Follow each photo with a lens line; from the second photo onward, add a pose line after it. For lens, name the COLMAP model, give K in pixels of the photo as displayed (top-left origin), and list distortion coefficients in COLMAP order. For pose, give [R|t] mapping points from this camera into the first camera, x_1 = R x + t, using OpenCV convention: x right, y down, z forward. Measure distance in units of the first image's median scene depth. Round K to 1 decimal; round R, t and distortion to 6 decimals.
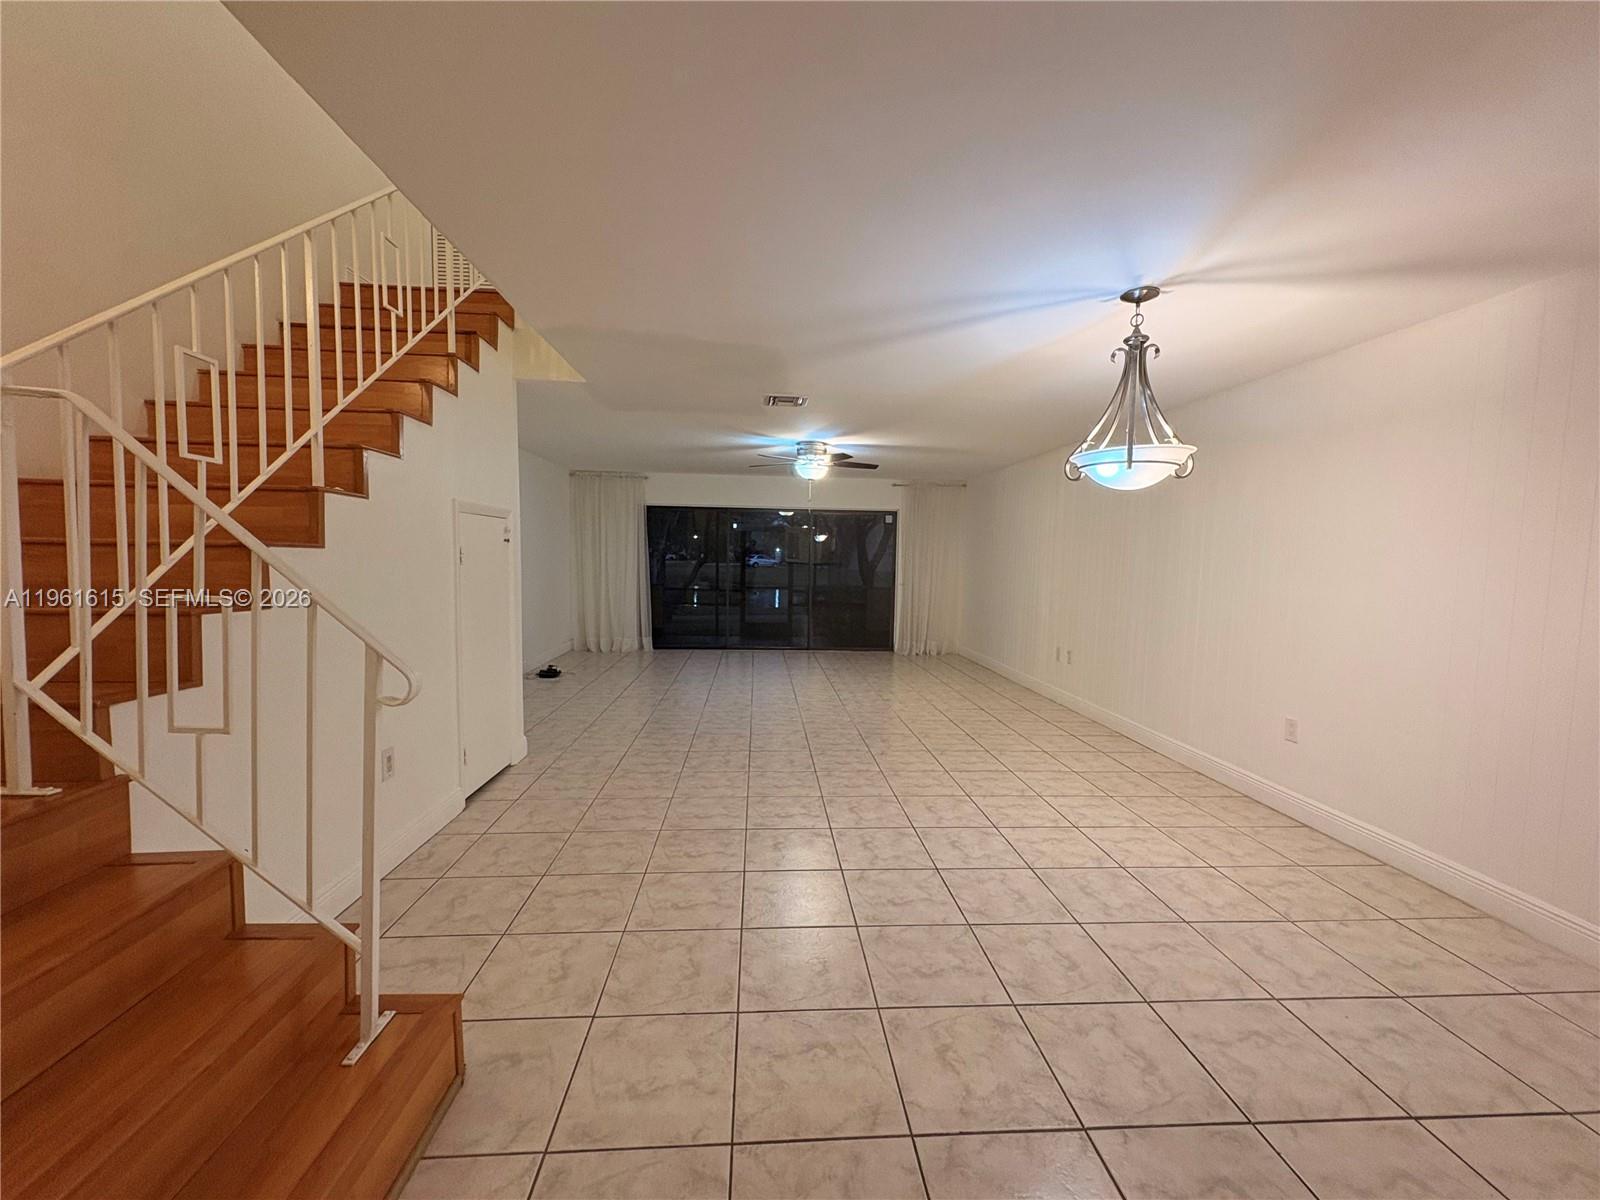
lens RADIAL K [[638.6, 0, 798.1], [0, 638.6, 594.3], [0, 0, 1]] dist [0.001284, -0.000191]
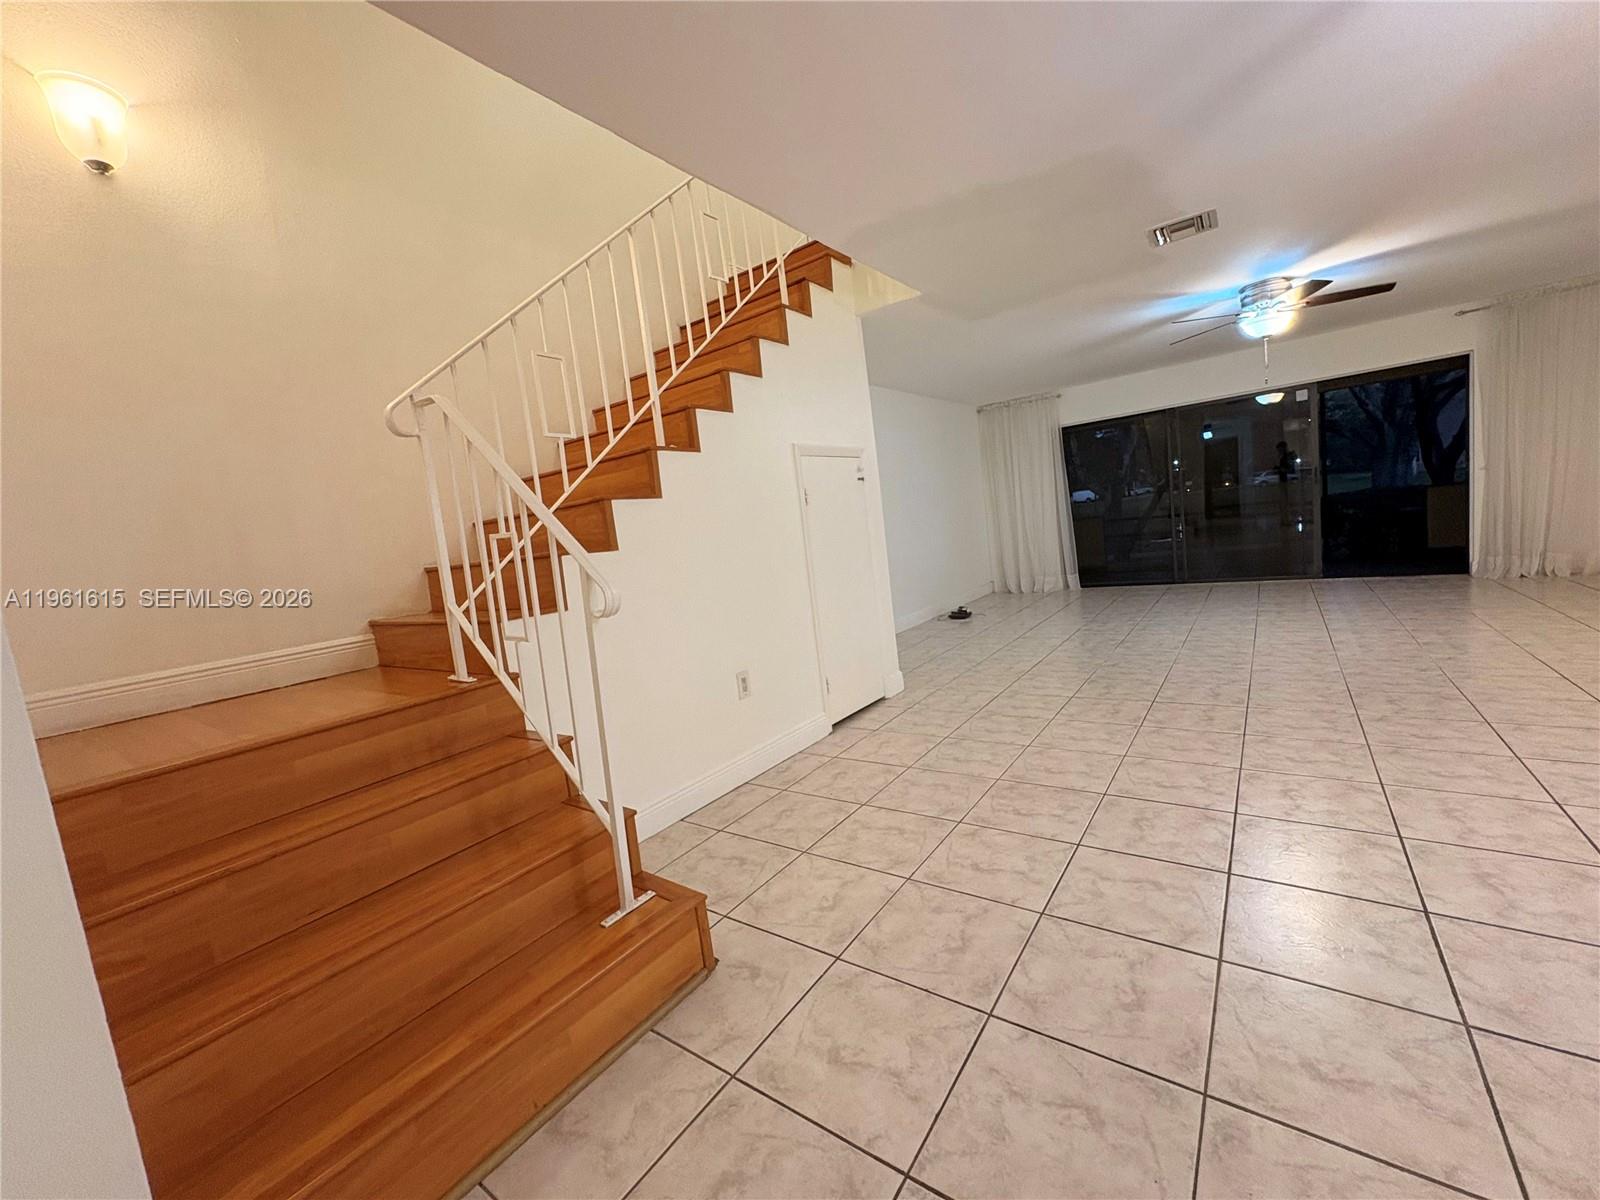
lens RADIAL K [[638.6, 0, 797.6], [0, 638.6, 595.5], [0, 0, 1]] dist [0.001284, -0.000191]
pose [[0.757384, -0.038695, -0.651823, 0.143209], [0.090584, 0.994817, 0.046197, 0.051268], [0.646657, -0.094033, 0.756963, 0.174246]]
